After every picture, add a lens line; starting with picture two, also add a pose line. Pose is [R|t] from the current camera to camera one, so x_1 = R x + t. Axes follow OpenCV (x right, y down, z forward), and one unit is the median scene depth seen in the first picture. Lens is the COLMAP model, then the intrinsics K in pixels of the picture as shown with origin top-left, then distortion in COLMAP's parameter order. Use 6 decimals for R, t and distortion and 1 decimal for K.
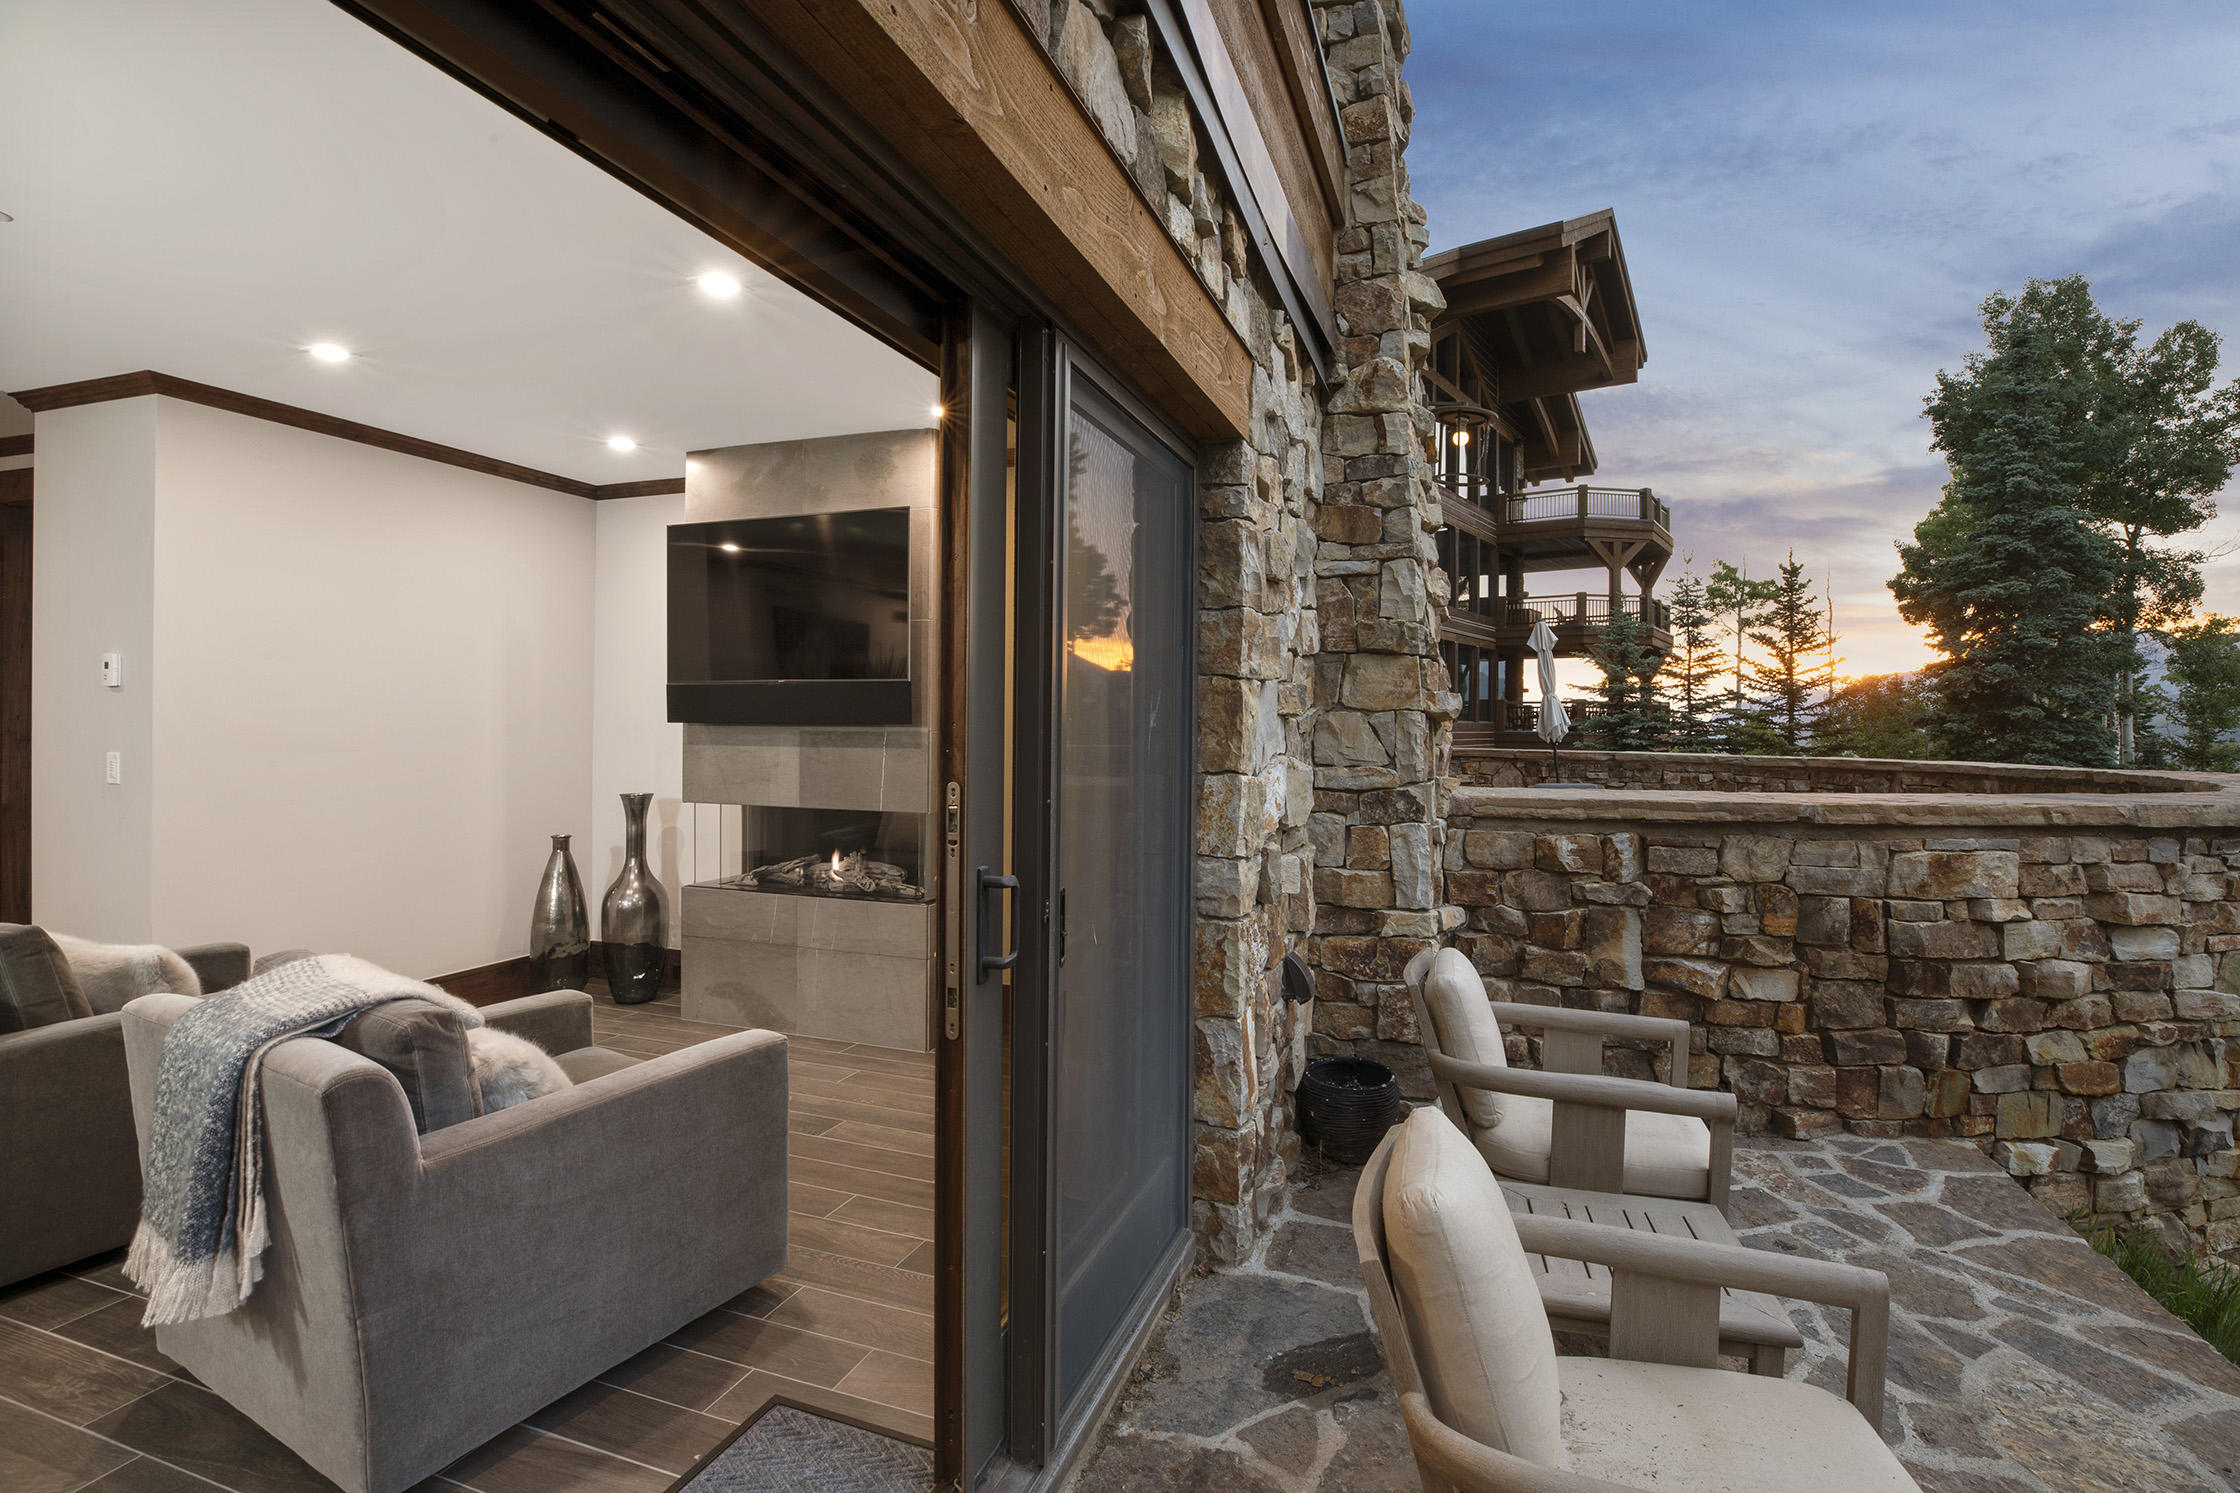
lens RADIAL K [[1039.8, 0, 1152.9], [0, 1039.8, 712.6], [0, 0, 1]] dist [-0.023837, 0.003860]
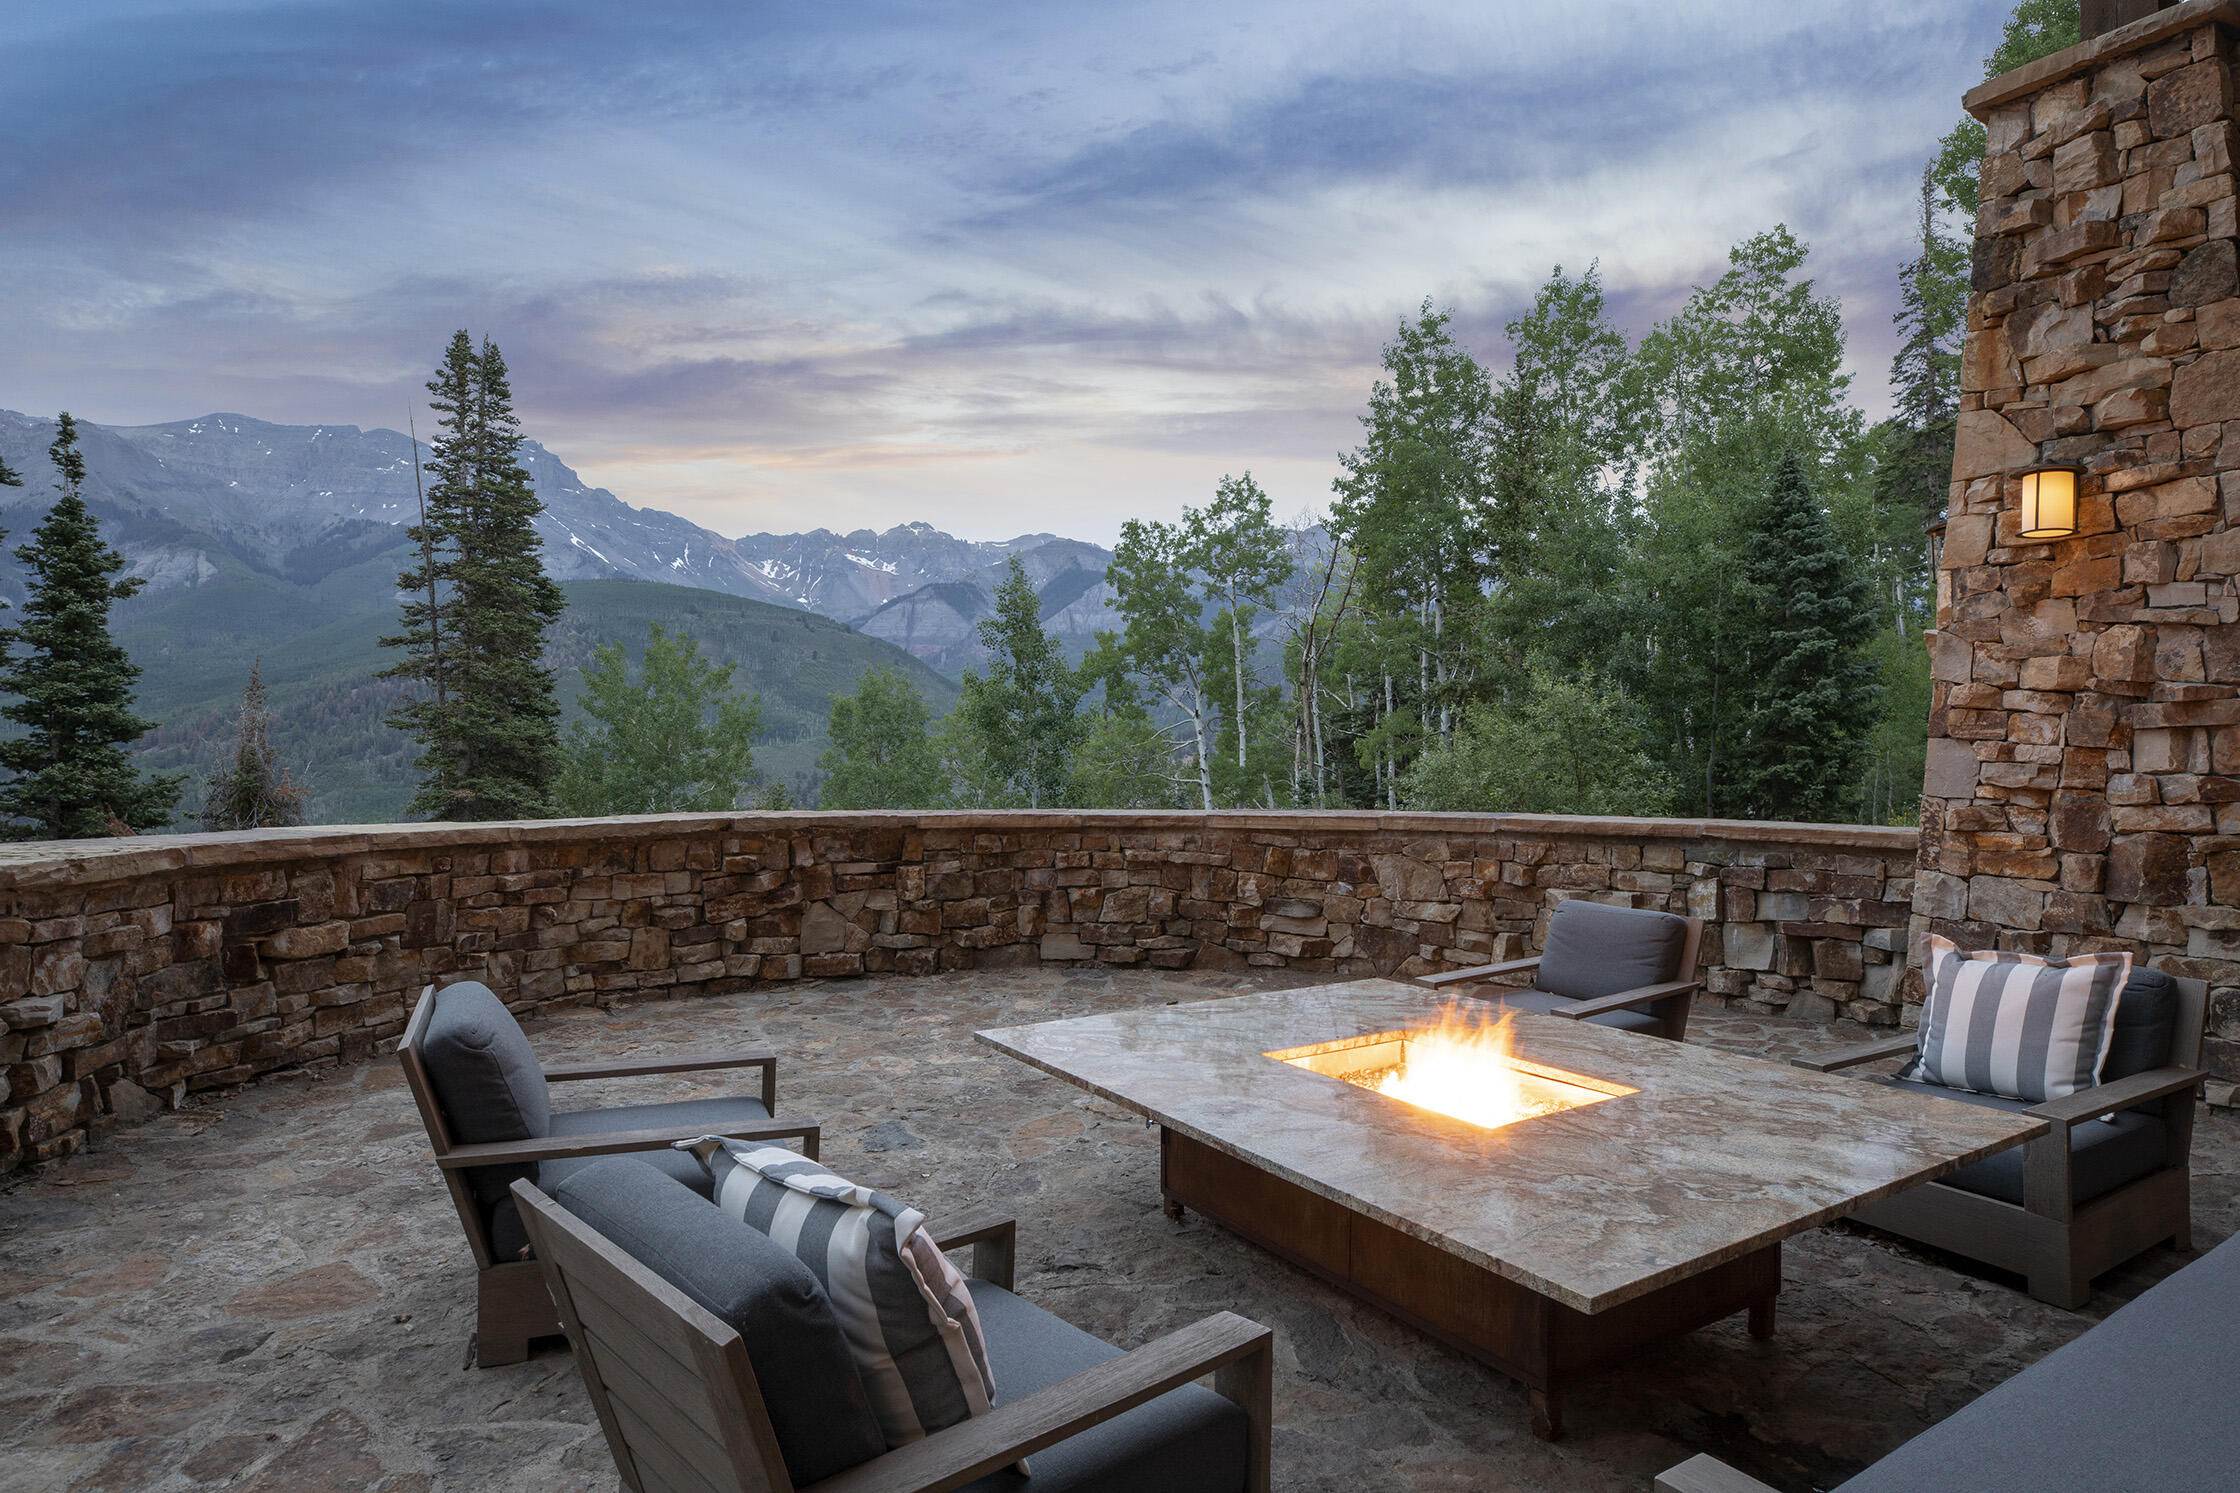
lens RADIAL K [[1247.2, 0, 1154.0], [0, 1247.2, 742.0], [0, 0, 1]] dist [-0.015362, 0.002810]
pose [[-0.790037, -0.009056, 0.612992, 0.198840], [-0.021396, 0.999689, -0.012806, 0.011613], [-0.612685, -0.023233, -0.789985, 2.923357]]
